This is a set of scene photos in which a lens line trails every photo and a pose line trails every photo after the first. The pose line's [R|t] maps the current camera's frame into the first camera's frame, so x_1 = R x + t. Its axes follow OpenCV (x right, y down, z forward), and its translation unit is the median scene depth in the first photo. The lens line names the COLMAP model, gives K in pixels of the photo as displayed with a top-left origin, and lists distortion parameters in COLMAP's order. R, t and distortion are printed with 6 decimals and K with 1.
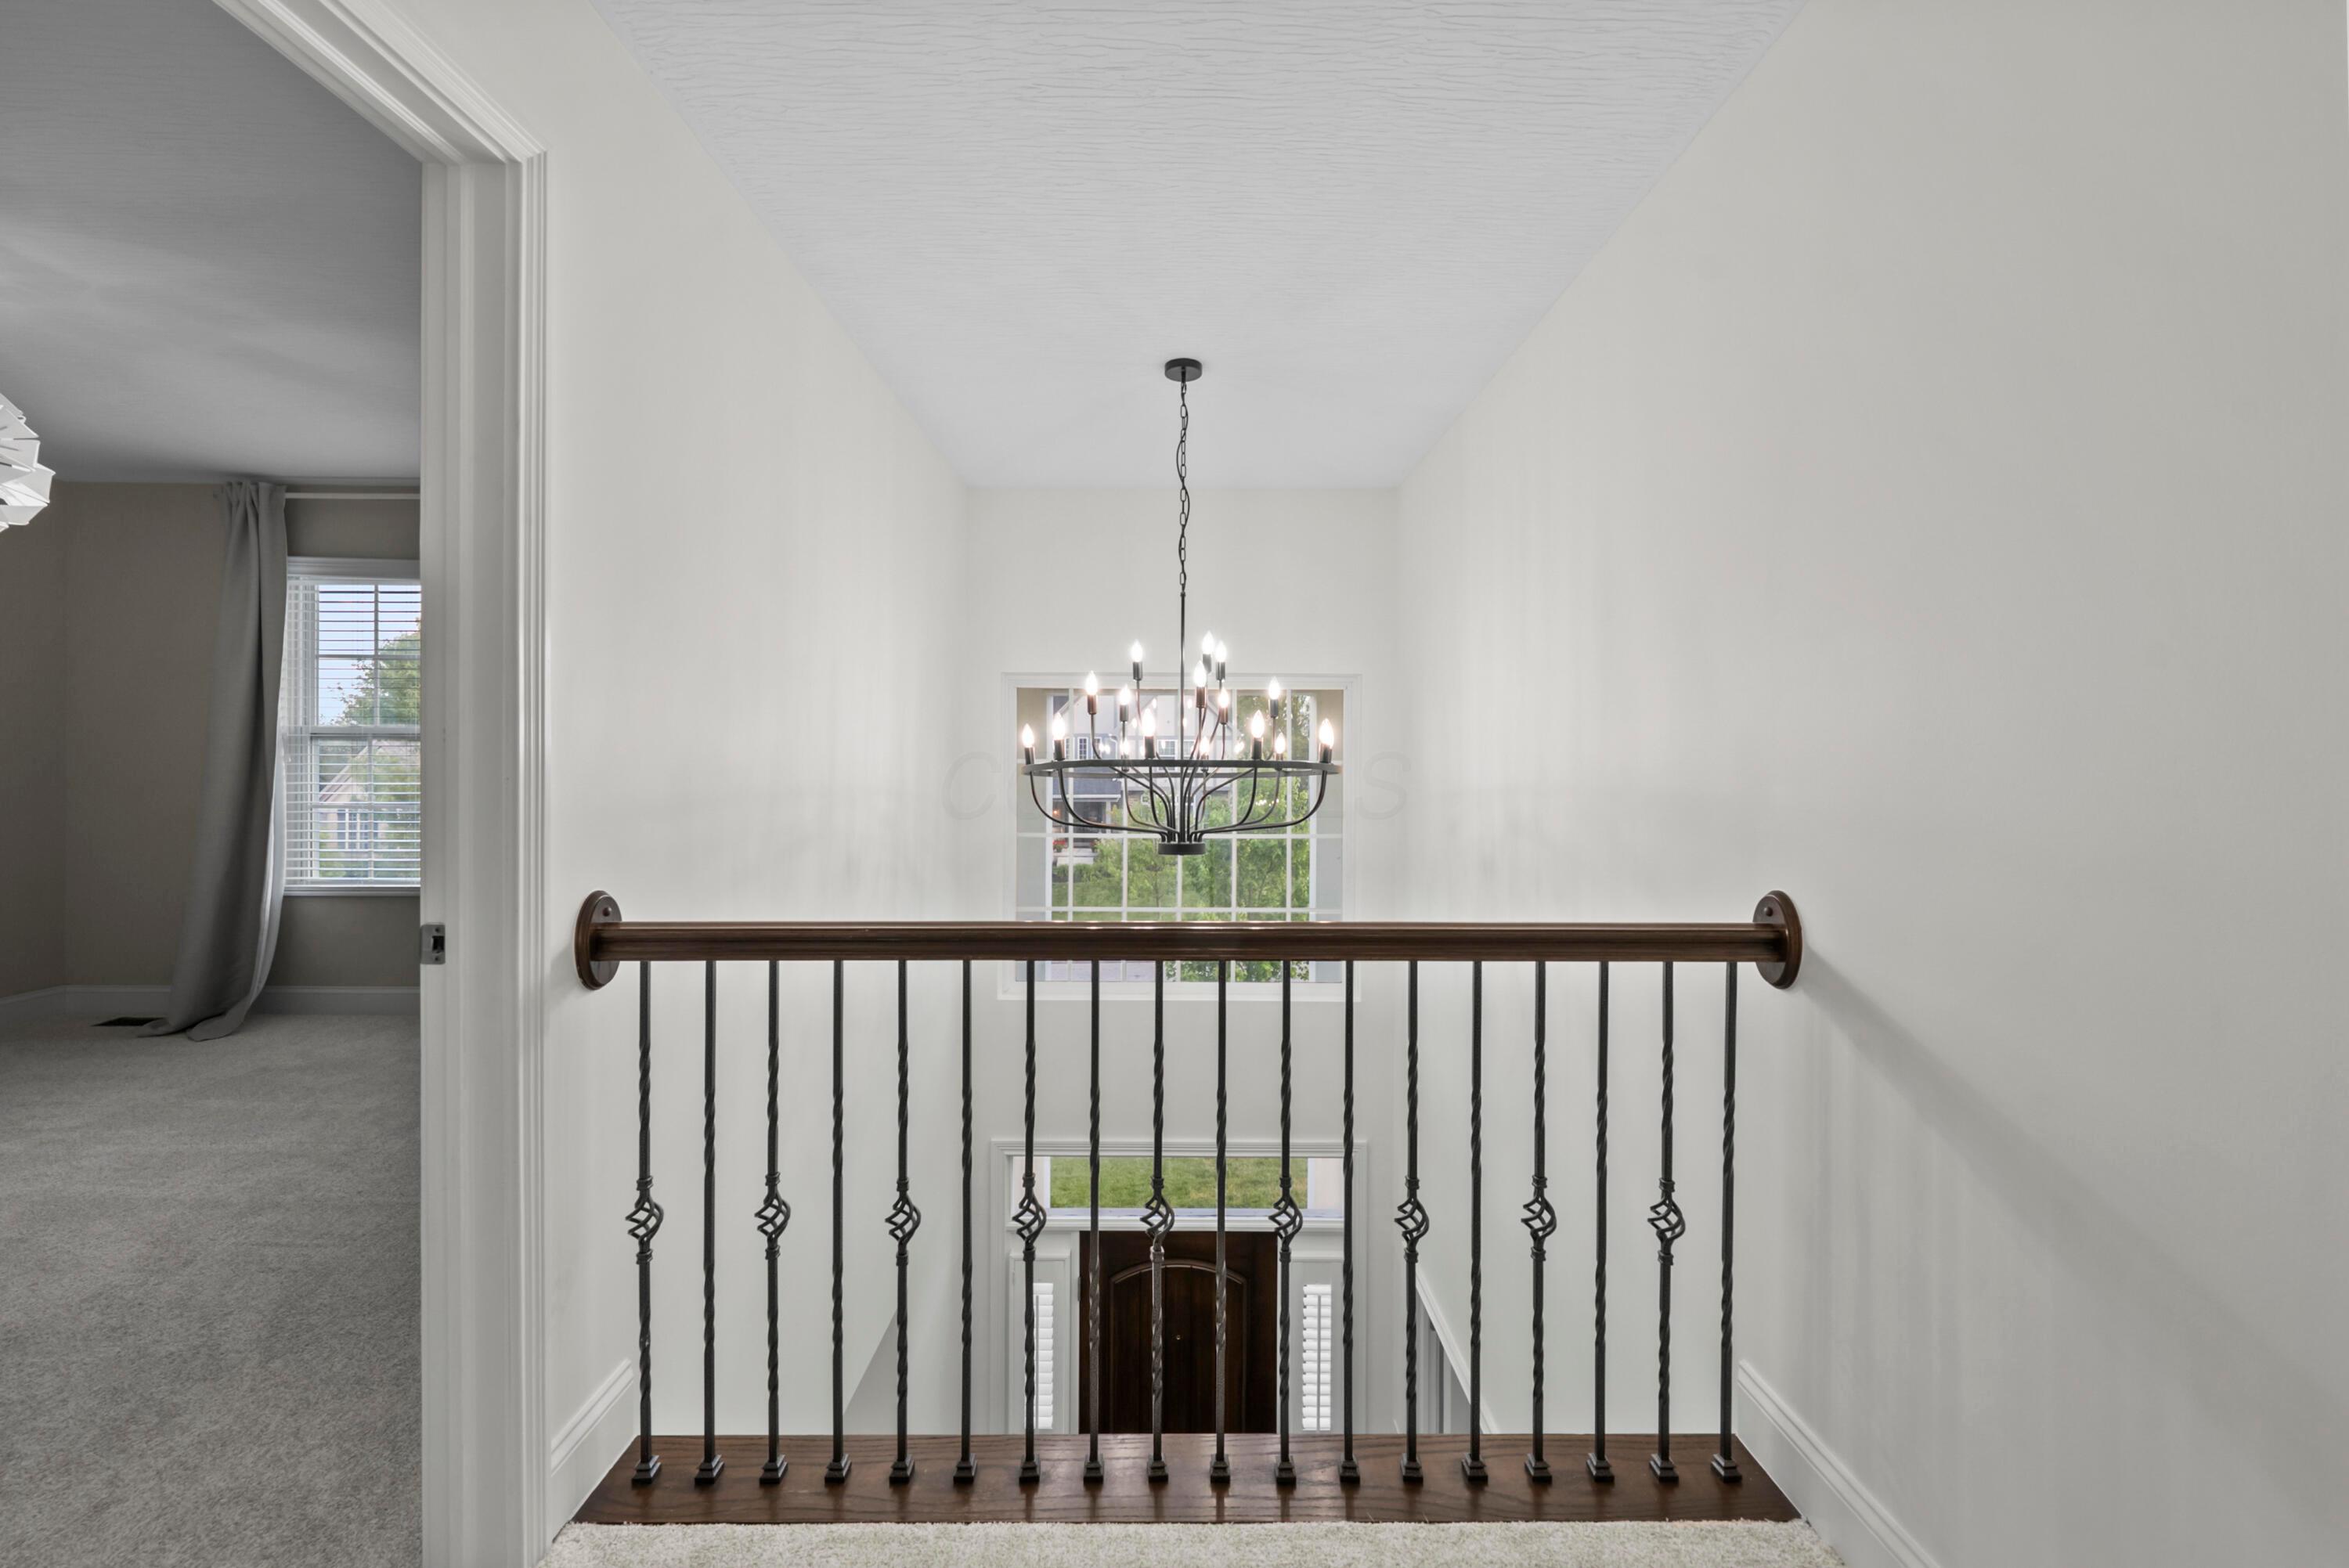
lens RADIAL K [[904.8, 0, 1175.1], [0, 904.8, 757.2], [0, 0, 1]] dist [0.001664, -0.000579]
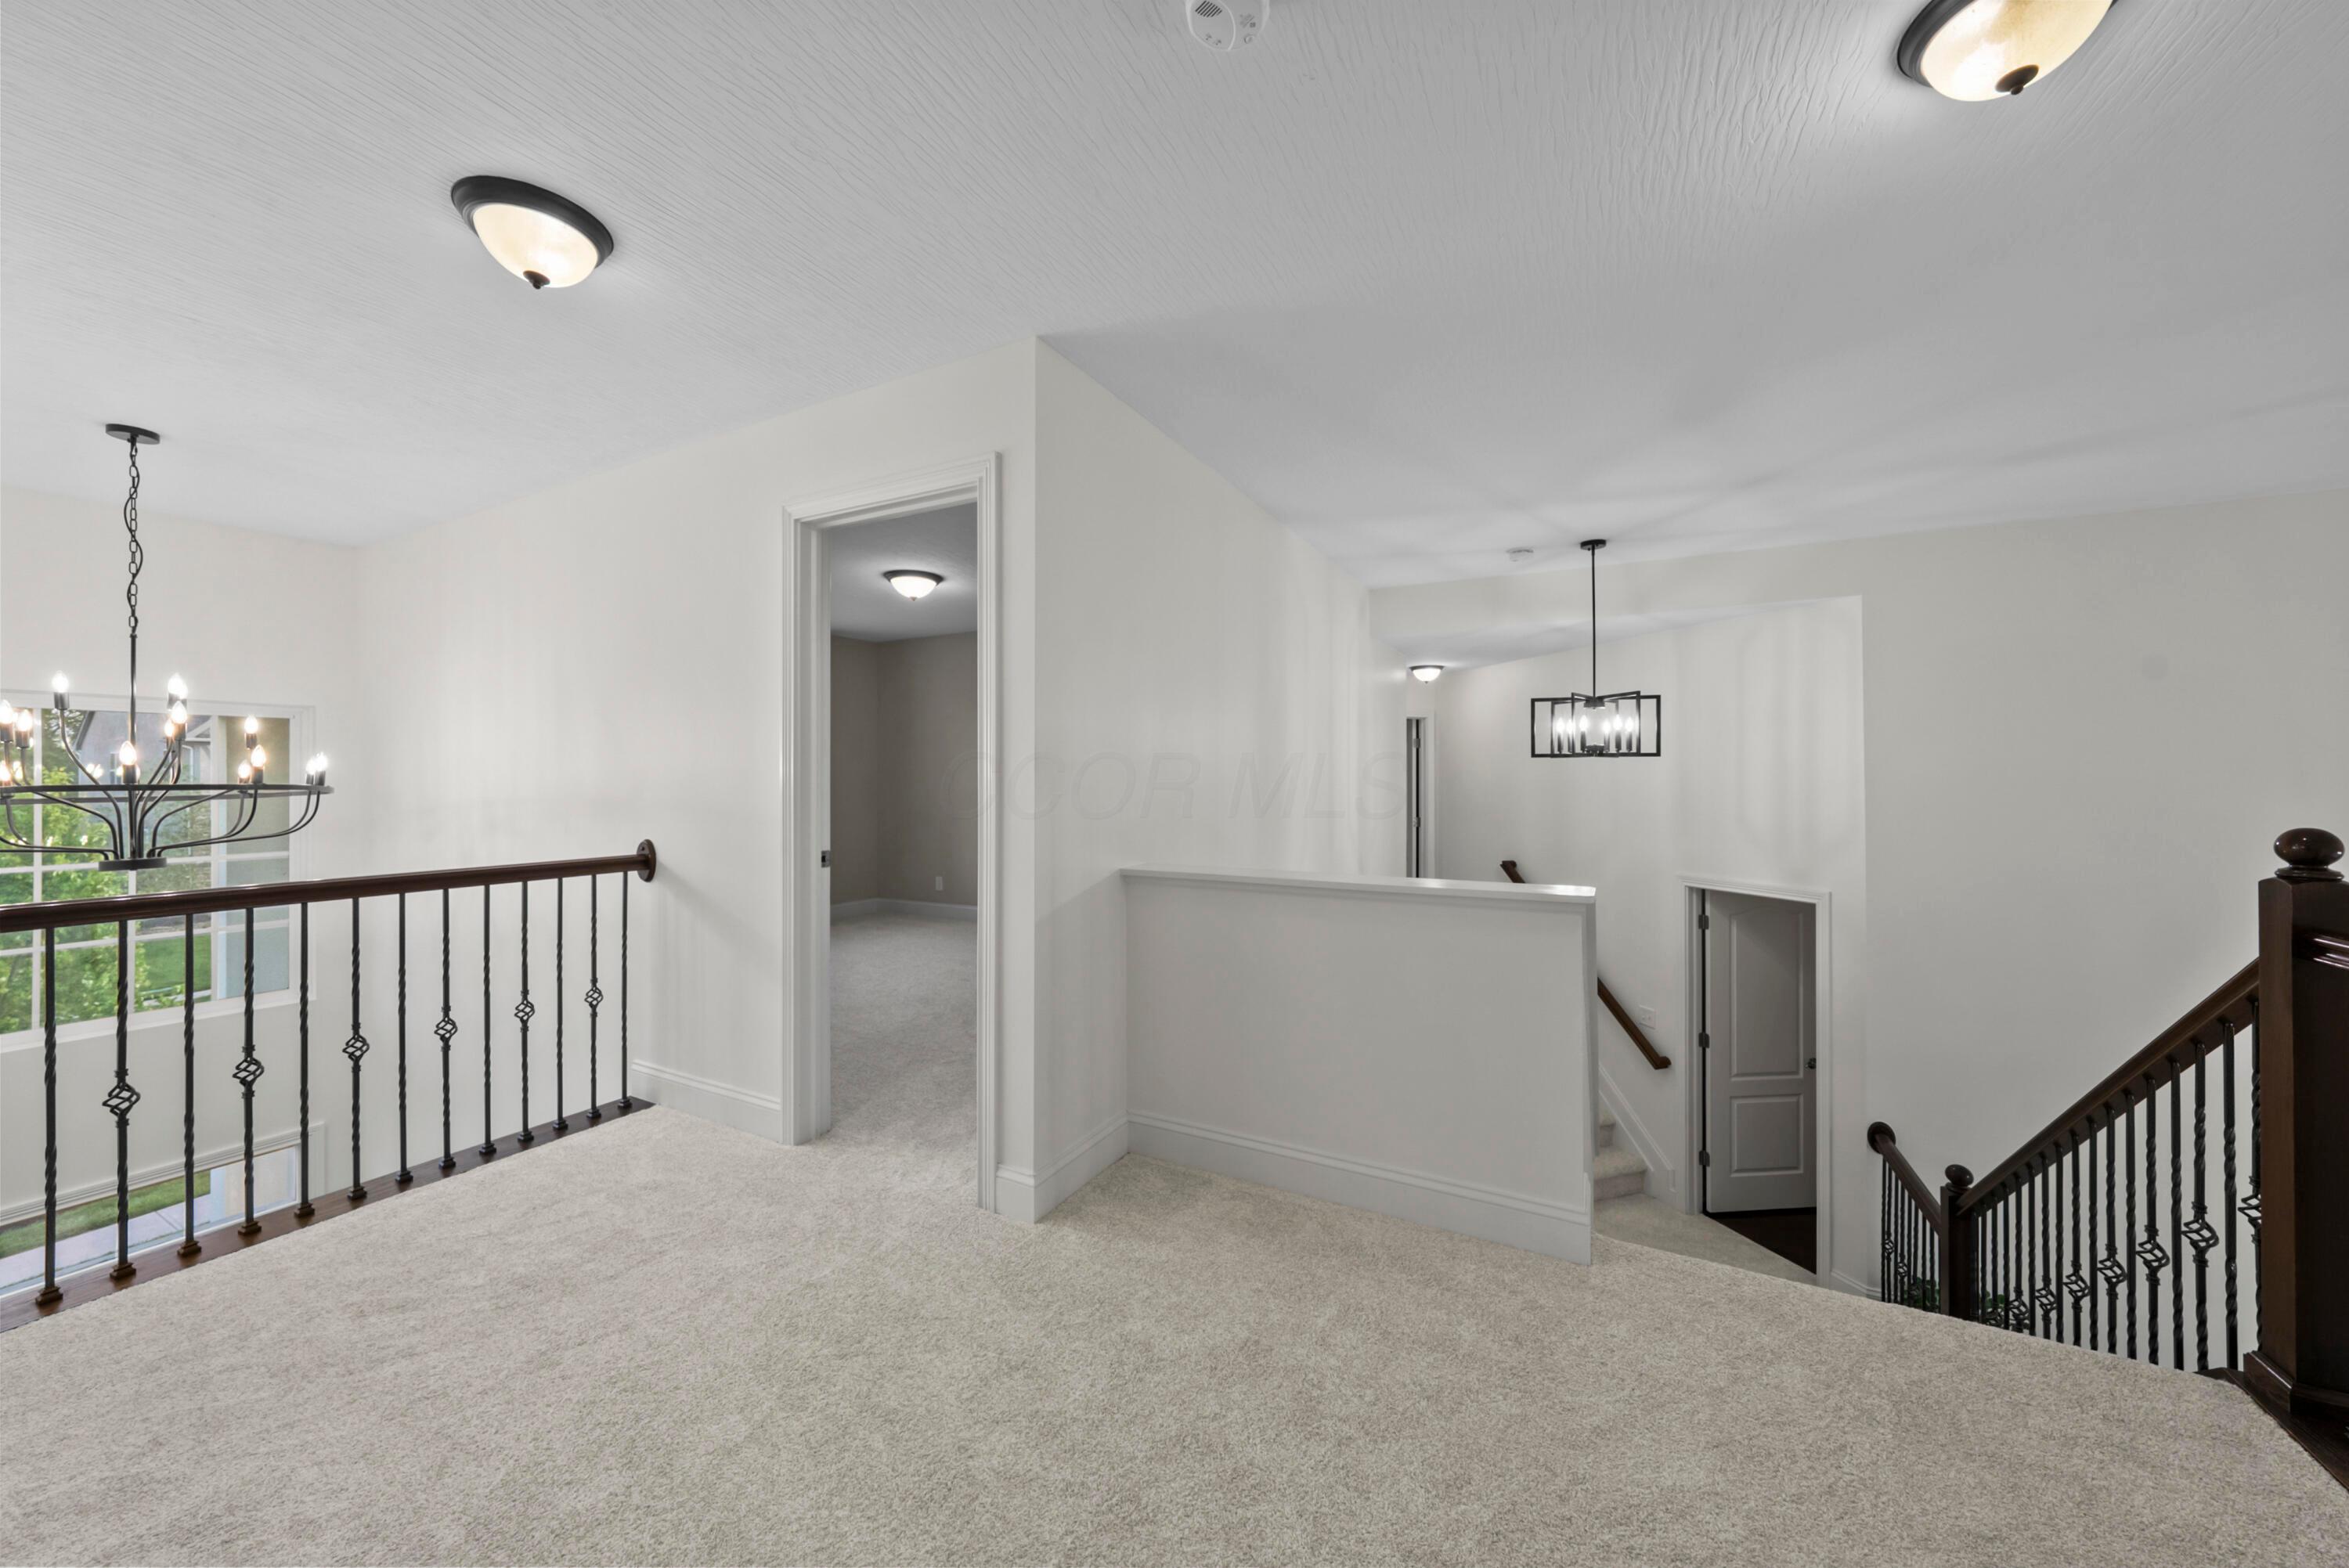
lens RADIAL K [[845.6, 0, 1181.7], [0, 845.6, 773.0], [0, 0, 1]] dist [-0.003058, 0.000246]
pose [[0.470221, -0.003988, 0.882540, -0.286826], [0.007235, 0.999974, 0.000664, -0.002884], [-0.882519, 0.006073, 0.470237, -0.595314]]
